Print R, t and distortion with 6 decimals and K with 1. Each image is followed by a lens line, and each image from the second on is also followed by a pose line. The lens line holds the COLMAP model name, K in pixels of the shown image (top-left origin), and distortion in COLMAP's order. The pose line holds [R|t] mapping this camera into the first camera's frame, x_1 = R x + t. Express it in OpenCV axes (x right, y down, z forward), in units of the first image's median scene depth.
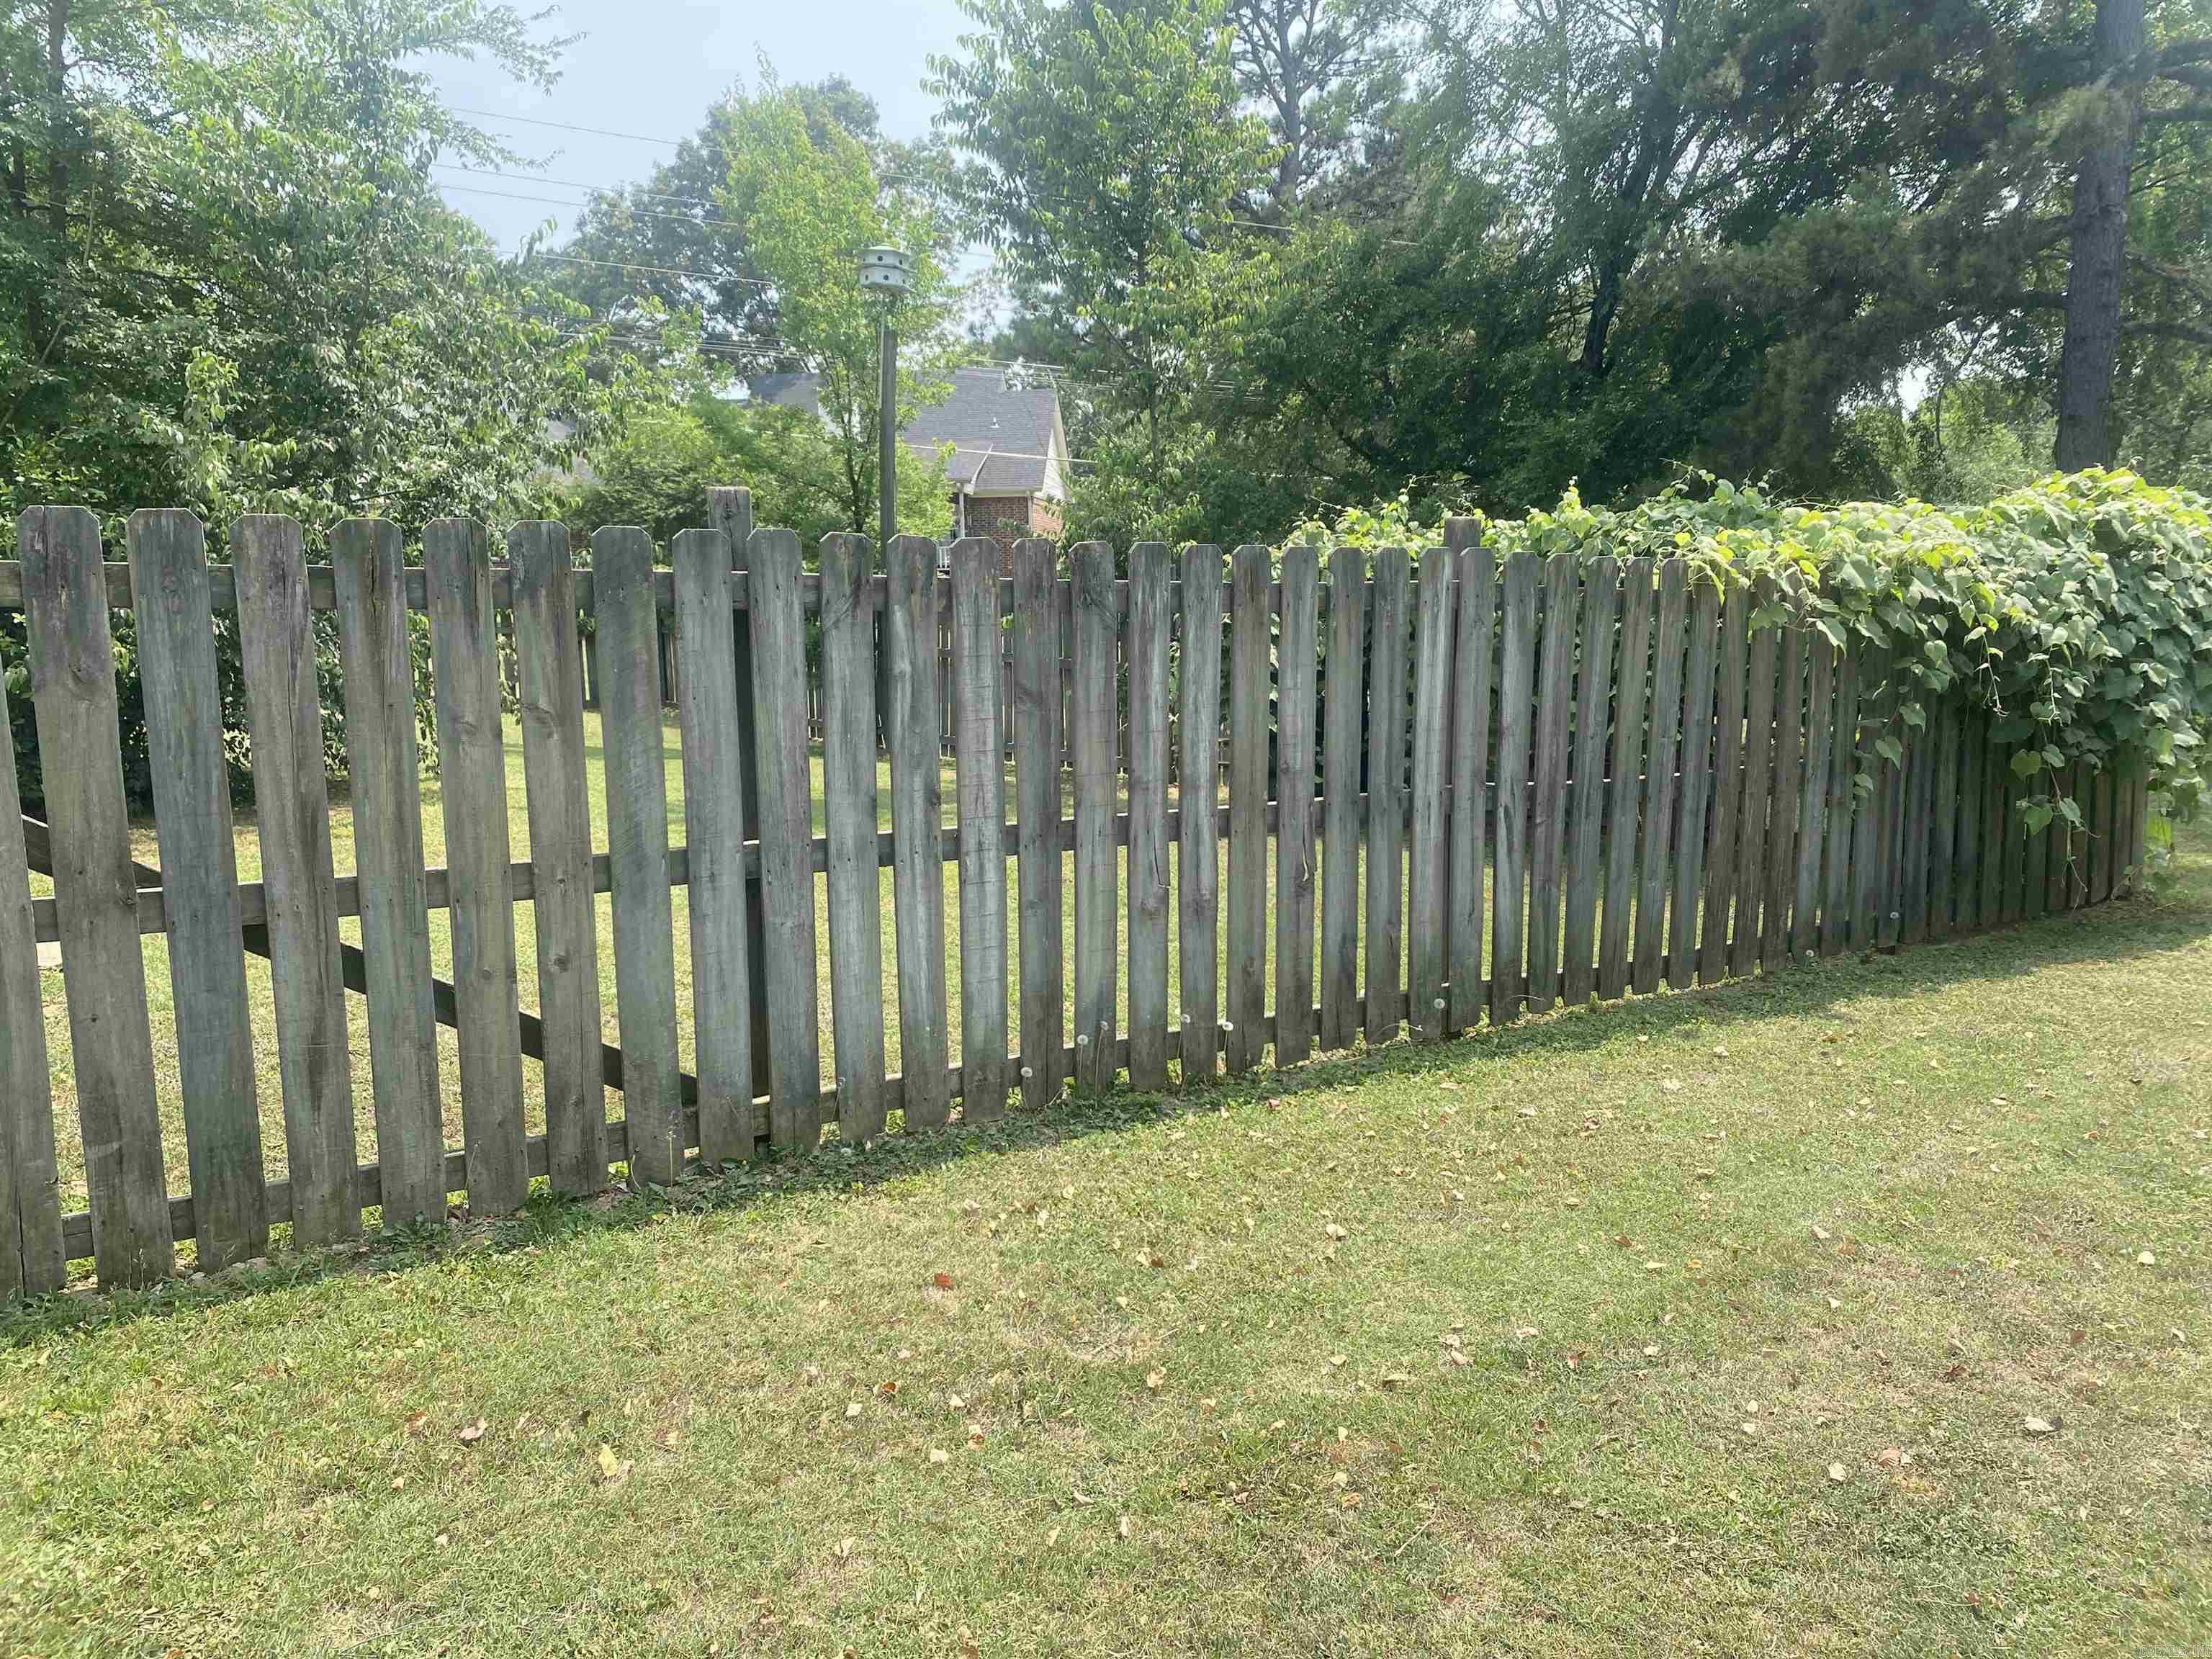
lens RADIAL K [[1681.1, 0, 1106.8], [0, 1681.1, 862.7], [0, 0, 1]] dist [0.051959, -0.002425]
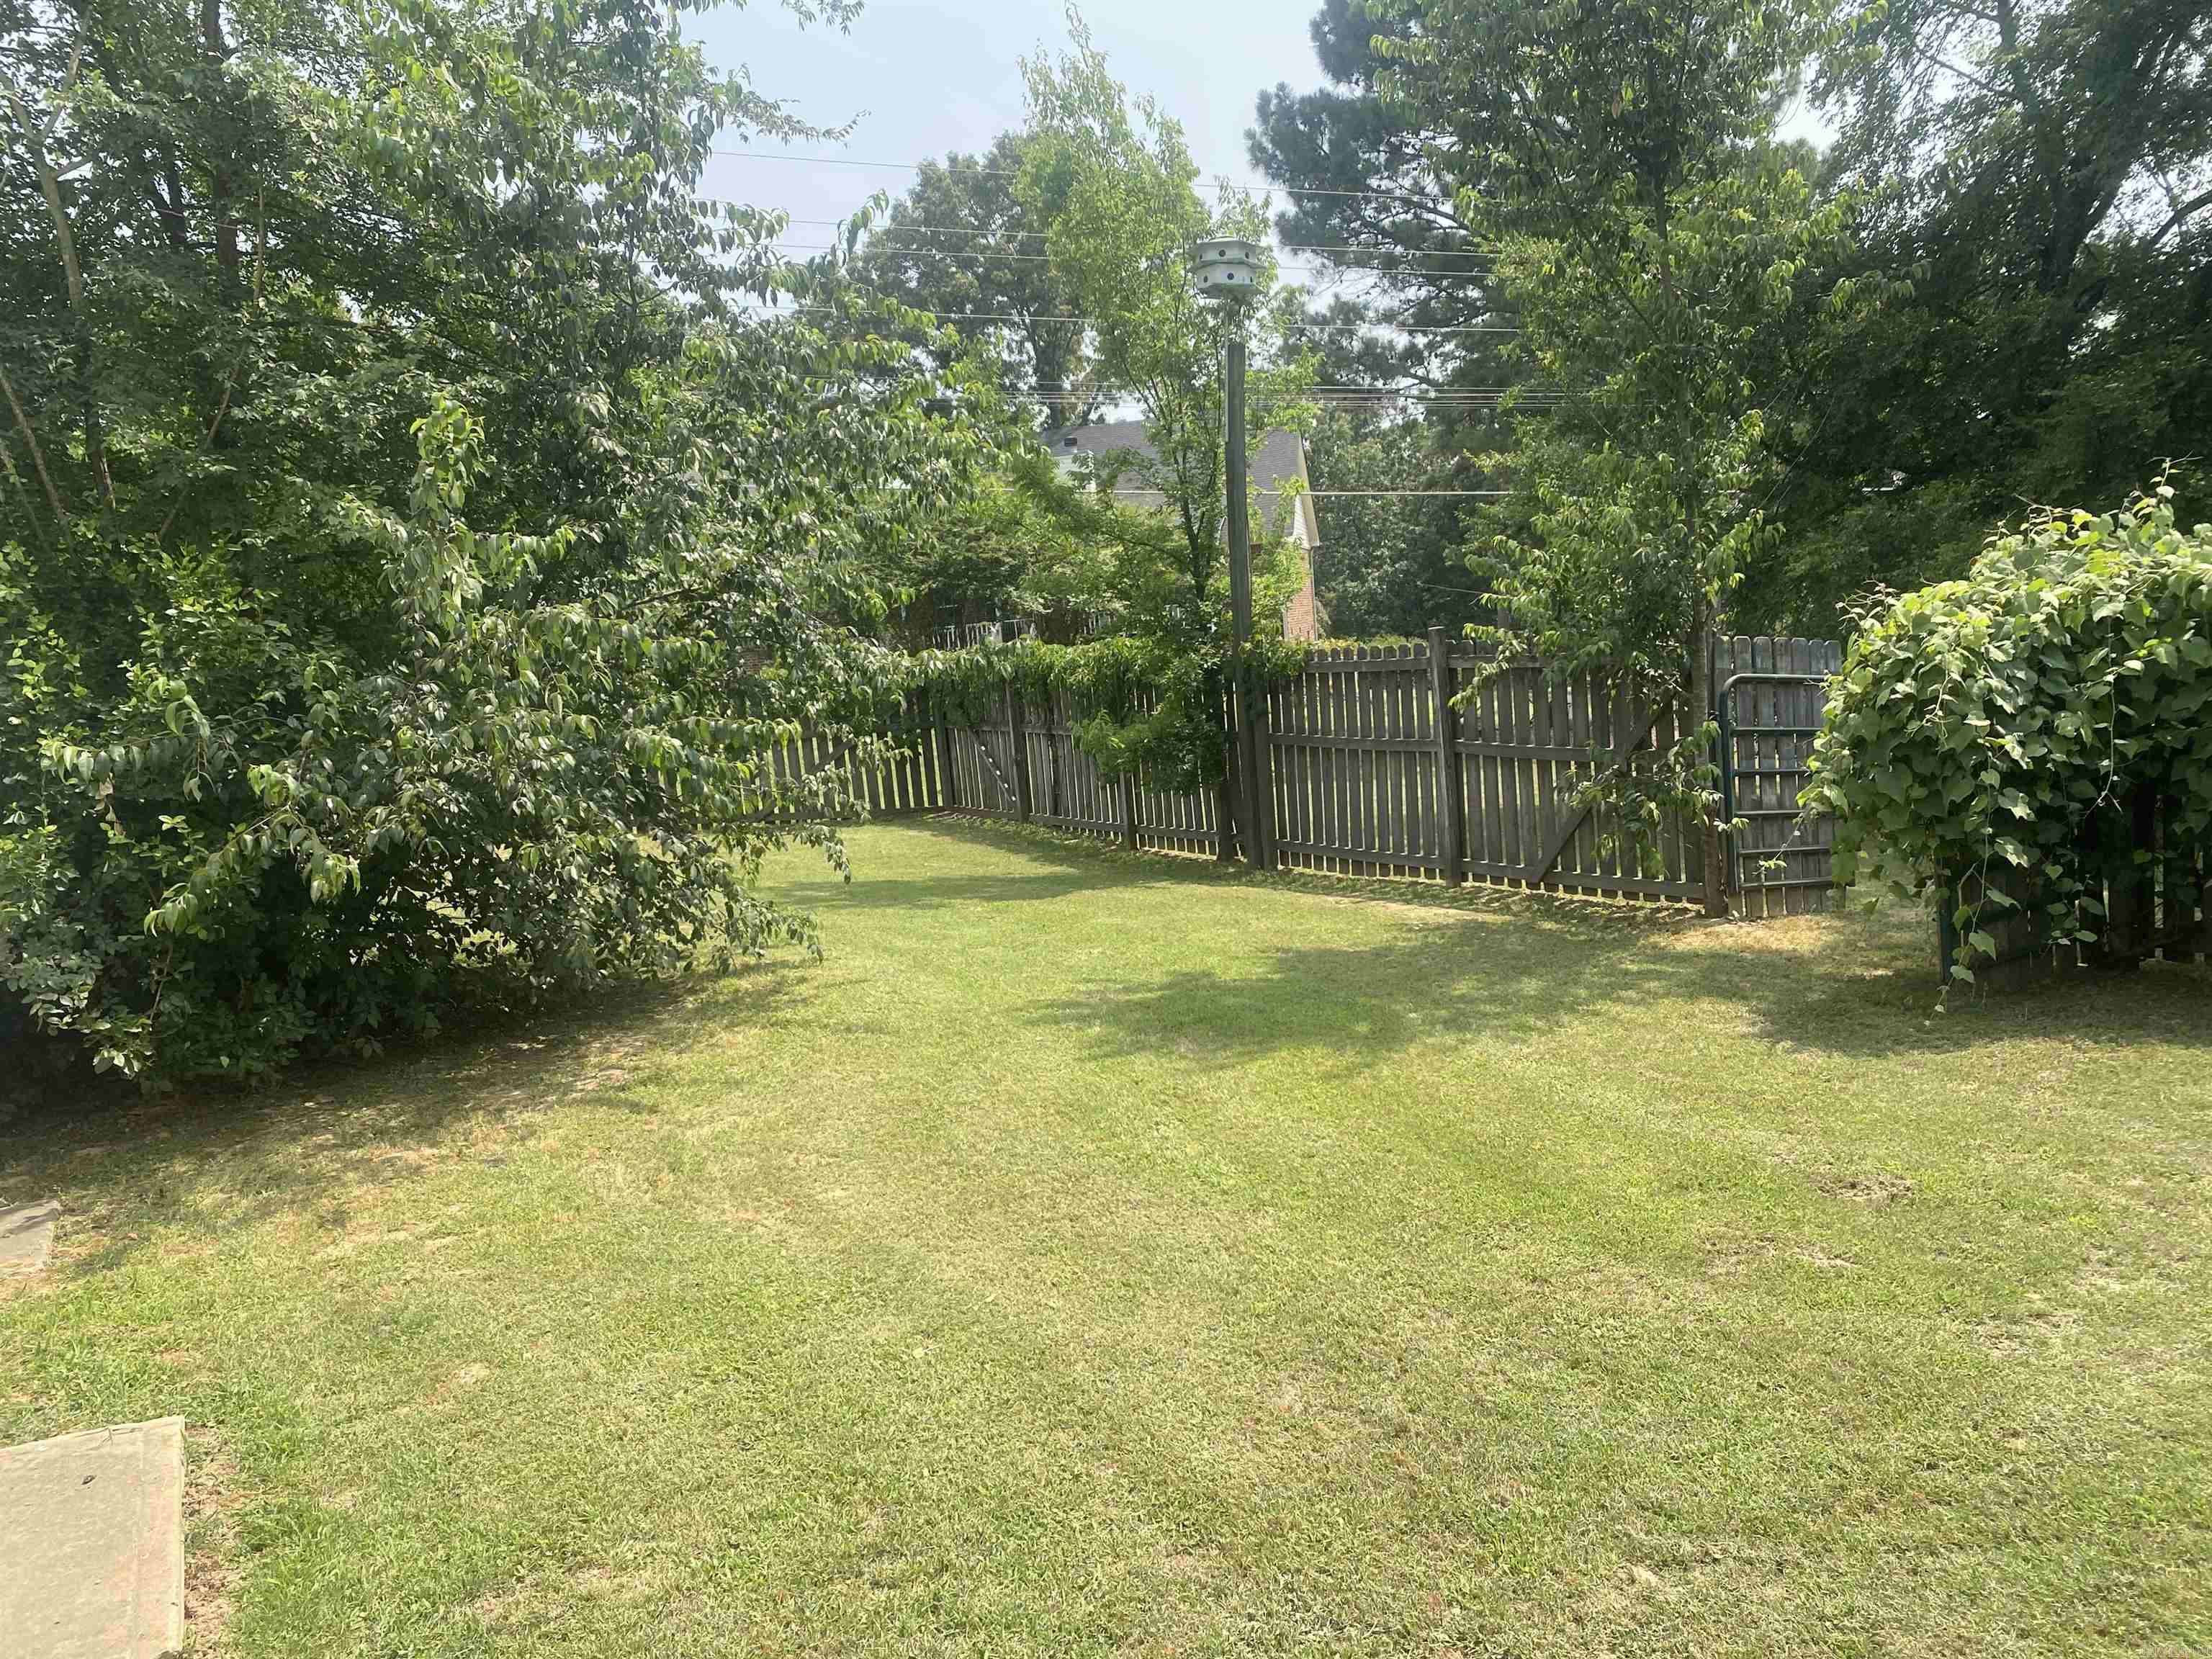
lens RADIAL K [[1670.3, 0, 1106.0], [0, 1670.3, 829.5], [0, 0, 1]] dist [0.124863, 0.001465]
pose [[0.991924, -0.053920, -0.114802, -0.164865], [0.048538, 0.997610, -0.049170, -0.075072], [0.117179, 0.043201, 0.992171, 0.319624]]
